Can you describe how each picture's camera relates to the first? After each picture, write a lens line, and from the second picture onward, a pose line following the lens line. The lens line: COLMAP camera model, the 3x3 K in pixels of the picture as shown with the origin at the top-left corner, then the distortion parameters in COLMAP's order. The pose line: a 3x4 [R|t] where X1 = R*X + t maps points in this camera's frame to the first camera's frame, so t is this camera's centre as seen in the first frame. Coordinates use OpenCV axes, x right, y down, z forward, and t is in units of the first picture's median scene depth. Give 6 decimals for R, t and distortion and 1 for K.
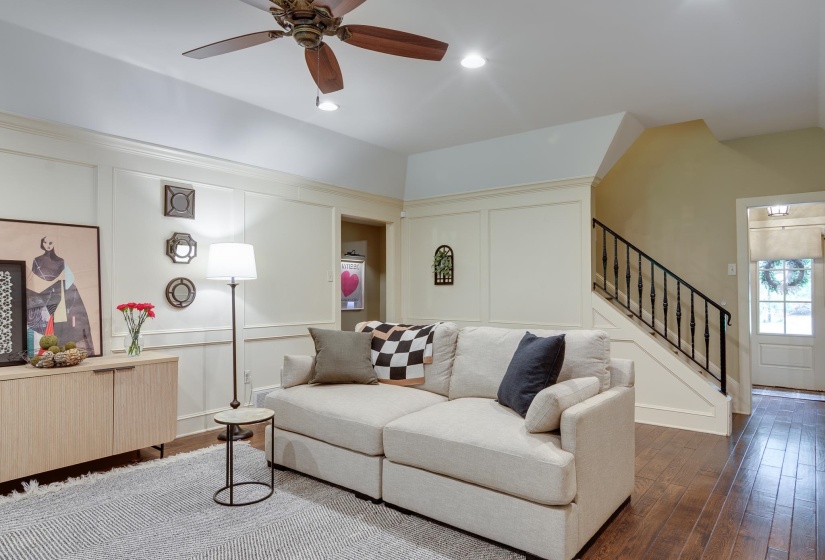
lens RADIAL K [[509.9, 0, 411.6], [0, 509.9, 278.1], [0, 0, 1]] dist [0.002851, 0.001203]
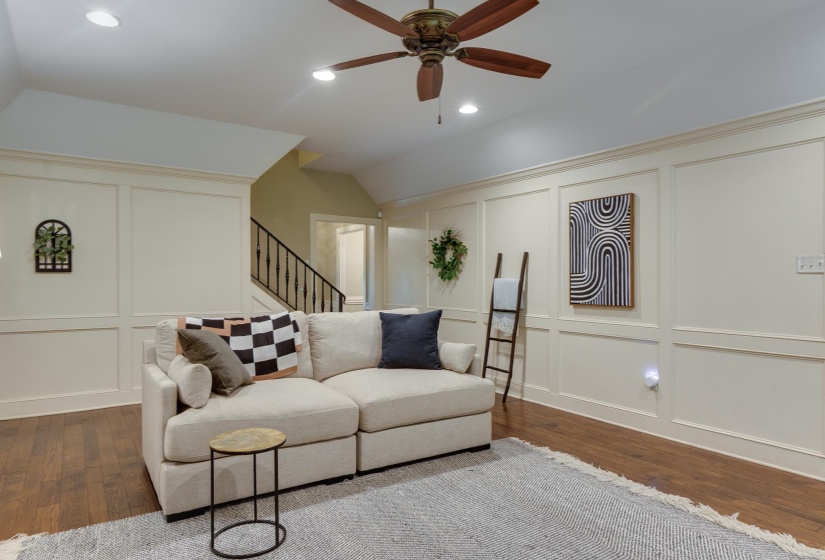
lens RADIAL K [[509.9, 0, 415.8], [0, 509.9, 281.1], [0, 0, 1]] dist [0.002851, 0.001203]
pose [[0.314145, -0.002238, 0.949372, -0.742737], [-0.025225, 0.999624, 0.010704, 0.007204], [-0.949040, -0.027311, 0.313971, 0.386389]]
